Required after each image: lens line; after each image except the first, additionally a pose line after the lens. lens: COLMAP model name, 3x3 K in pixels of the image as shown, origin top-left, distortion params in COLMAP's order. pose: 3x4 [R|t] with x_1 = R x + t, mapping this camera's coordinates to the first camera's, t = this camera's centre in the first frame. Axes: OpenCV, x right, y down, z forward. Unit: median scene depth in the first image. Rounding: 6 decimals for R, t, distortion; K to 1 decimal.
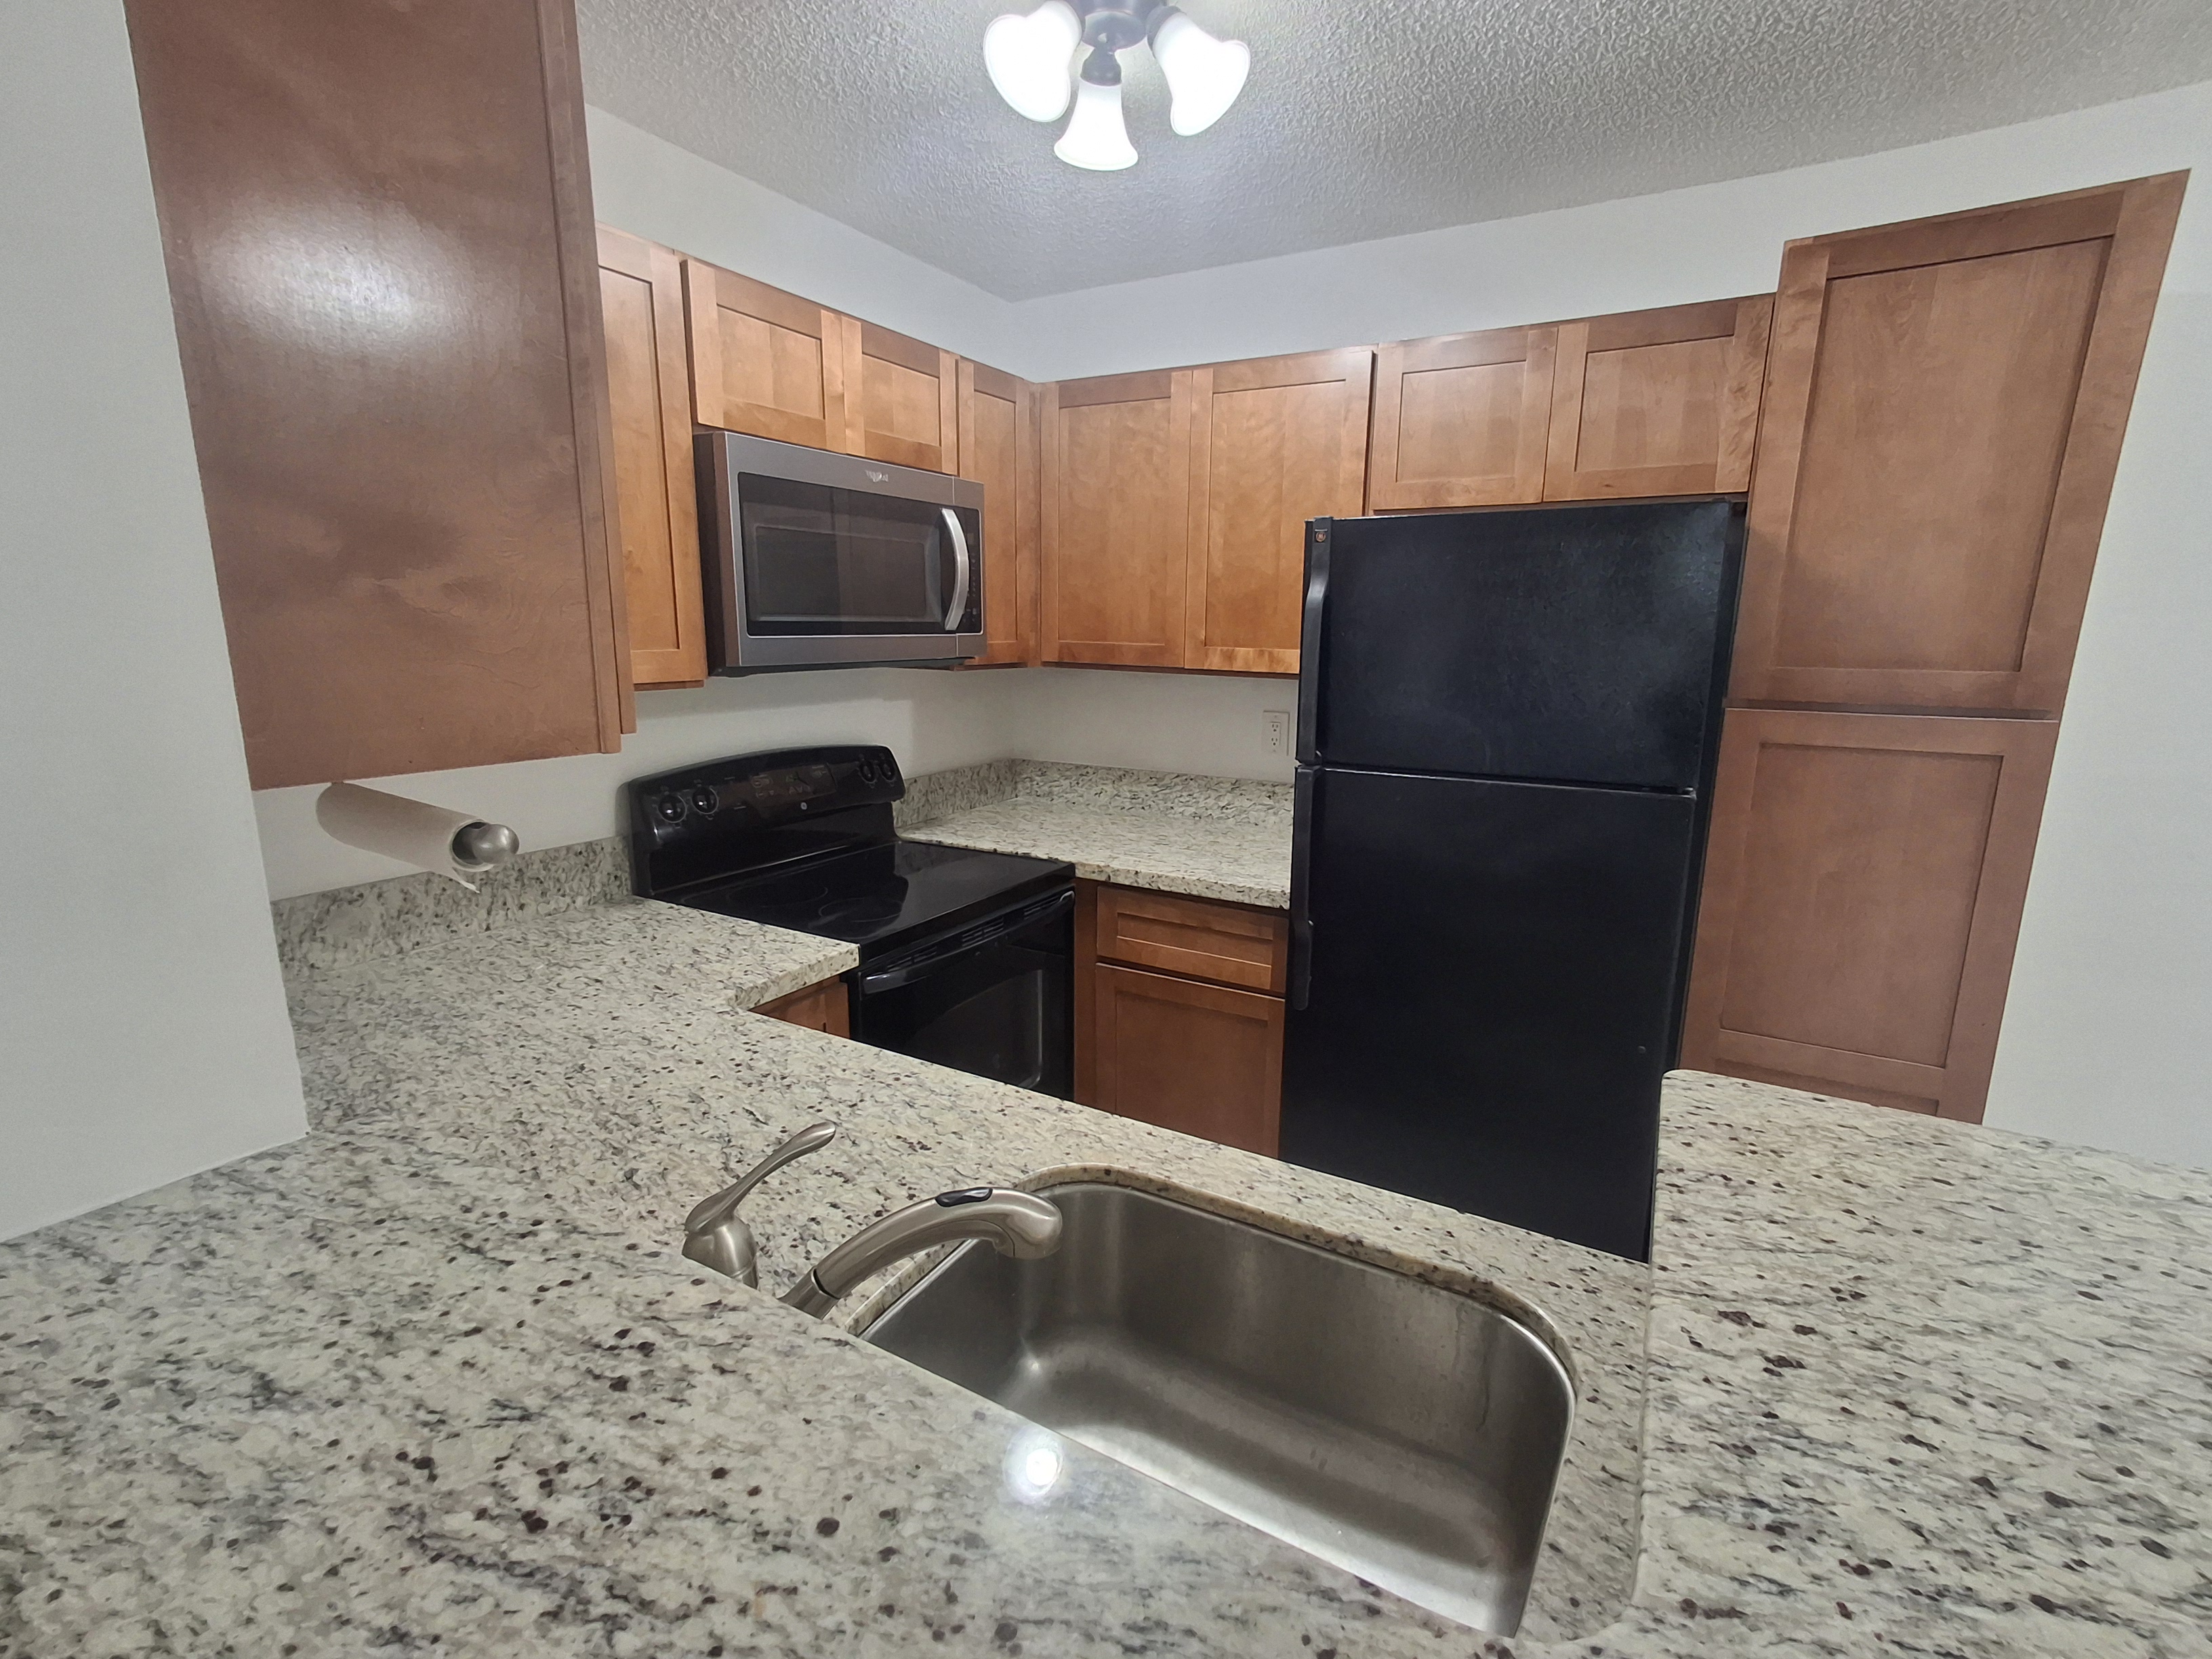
lens RADIAL K [[1032.5, 0, 1106.0], [0, 1032.5, 829.5], [0, 0, 1]] dist [-0.011707, 0.020521]
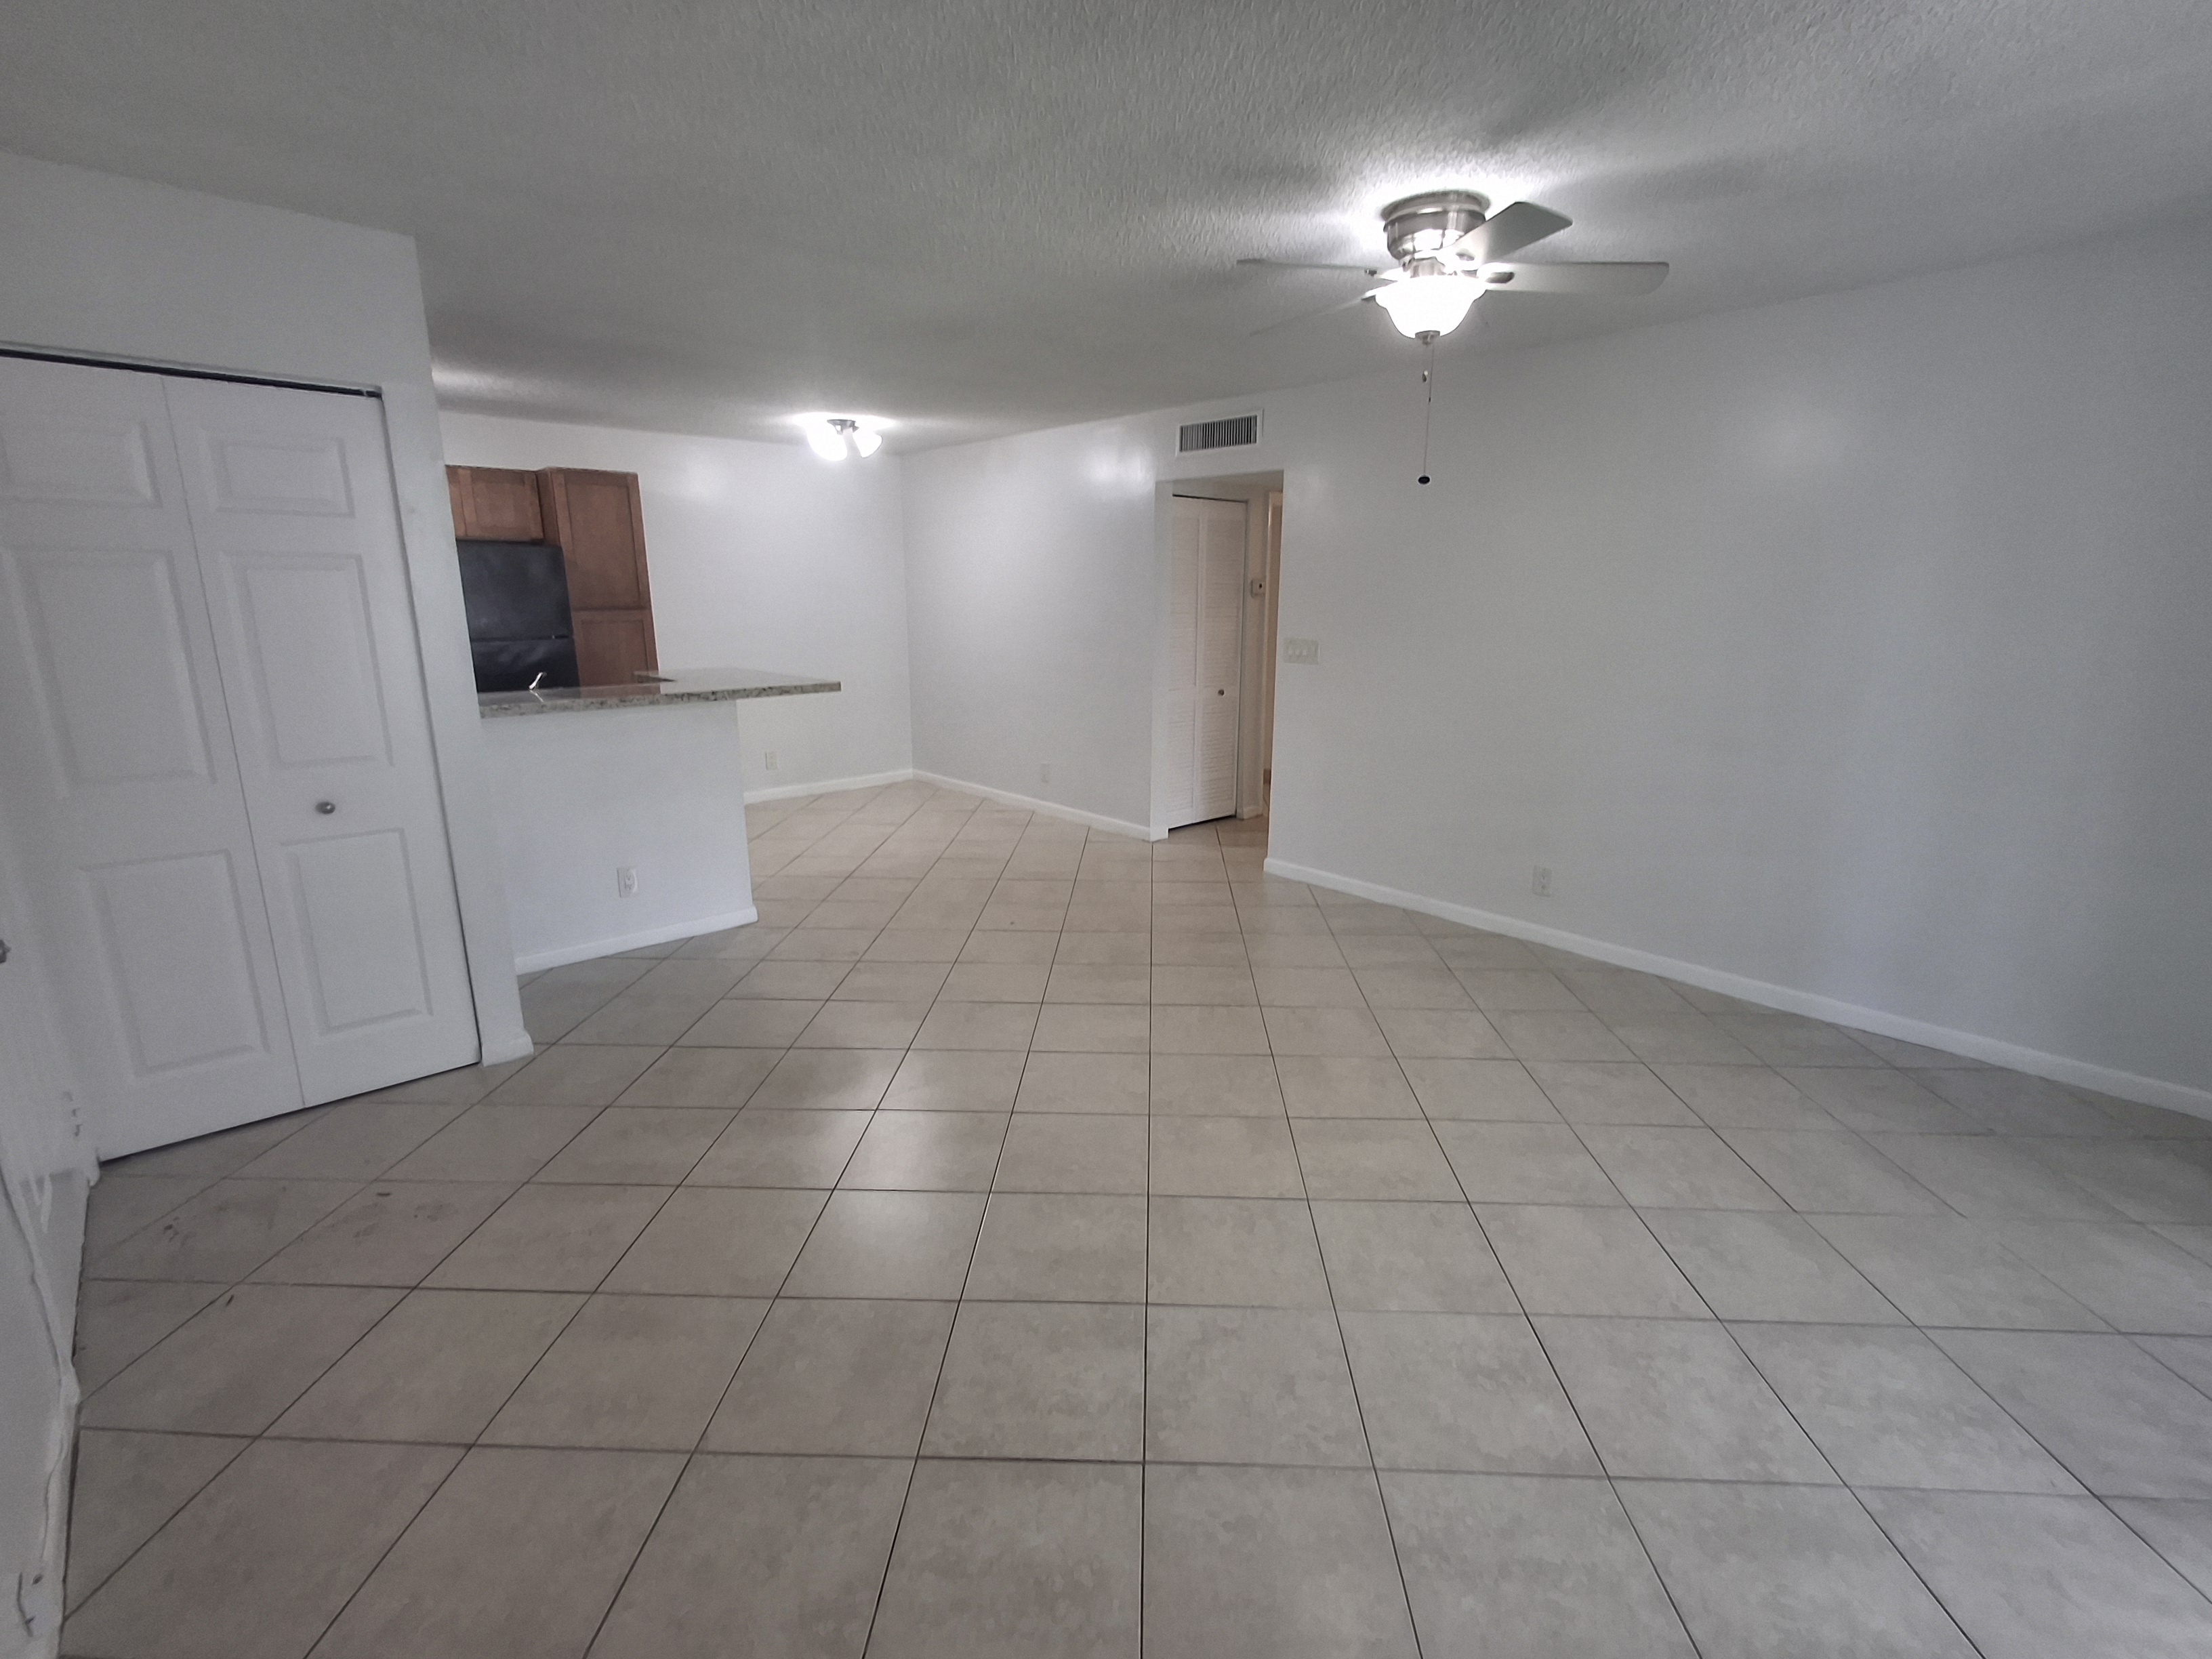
lens RADIAL K [[1032.5, 0, 1106.0], [0, 1032.5, 829.5], [0, 0, 1]] dist [-0.011707, 0.020521]
pose [[0.287182, -0.234157, 0.928815, -1.500808], [0.196572, 0.963430, 0.182105, 0.204642], [-0.937489, 0.130281, 0.322709, -1.090306]]
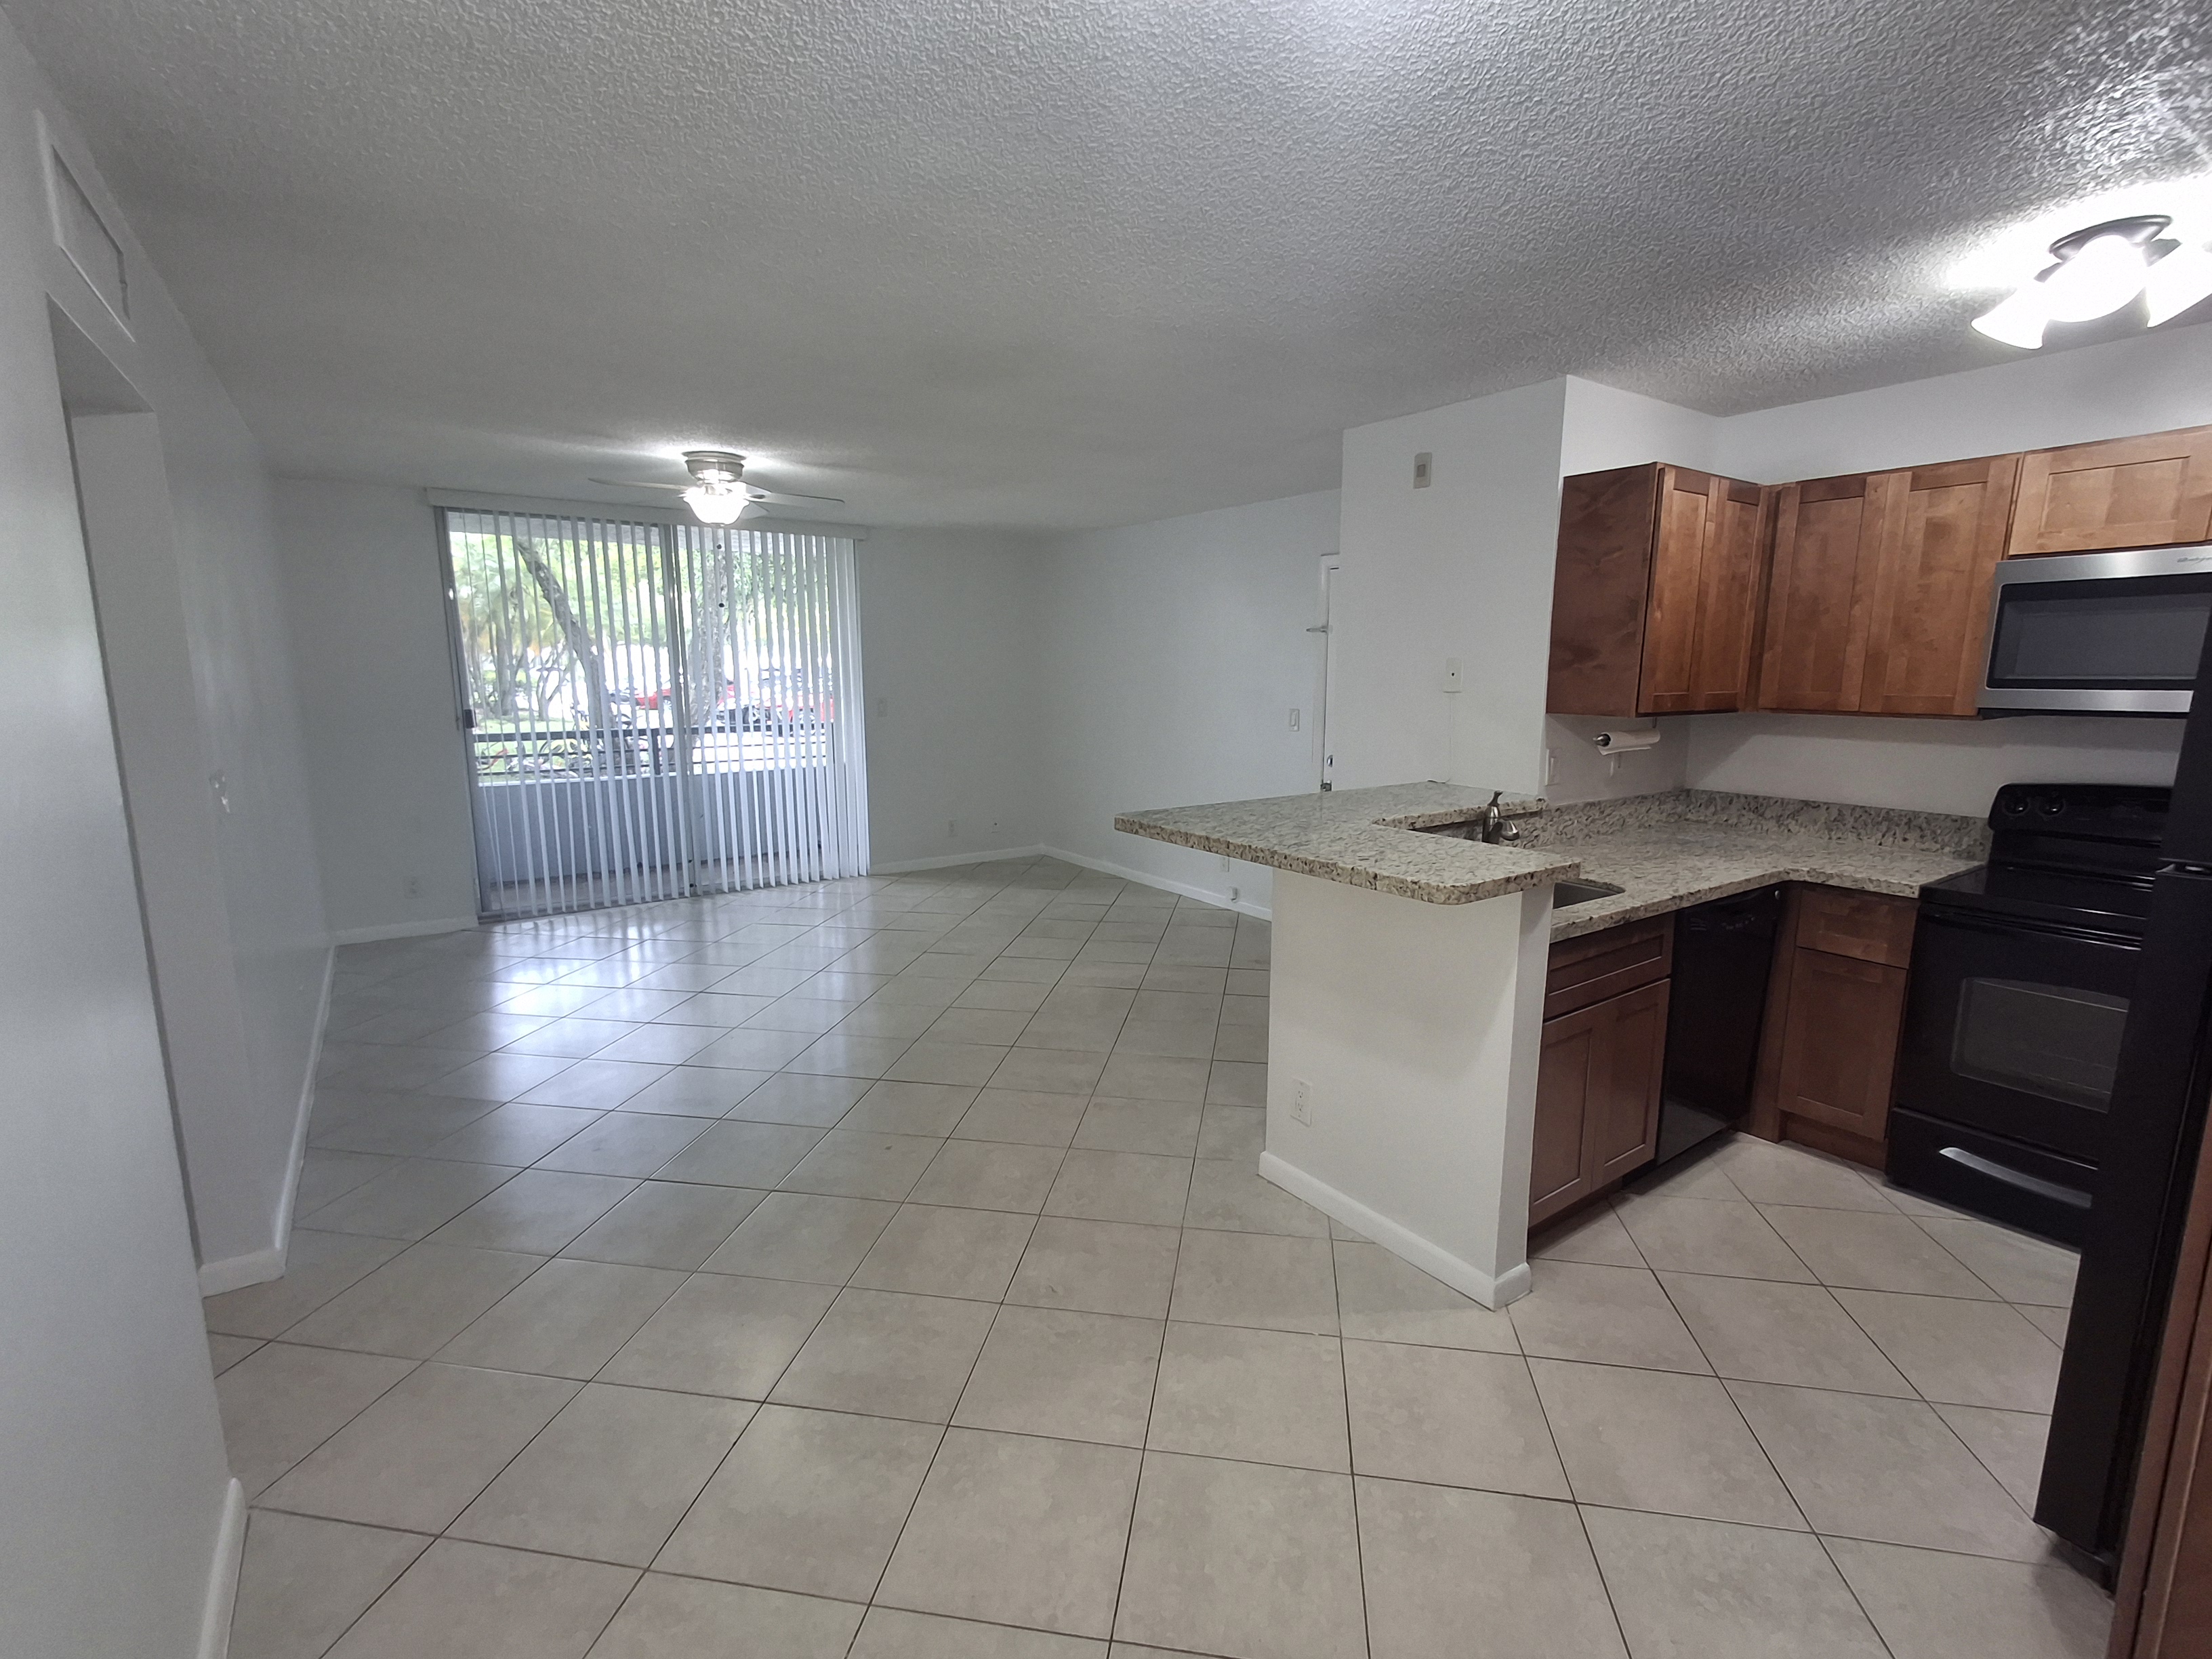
lens RADIAL K [[1008.6, 0, 1120.5], [0, 1008.6, 837.8], [0, 0, 1]] dist [0.001941, -0.000804]
pose [[-0.402680, 0.142380, -0.904199, 1.236522], [-0.195193, 0.951750, 0.236796, -0.060564], [0.894286, 0.271847, -0.355459, 0.327077]]
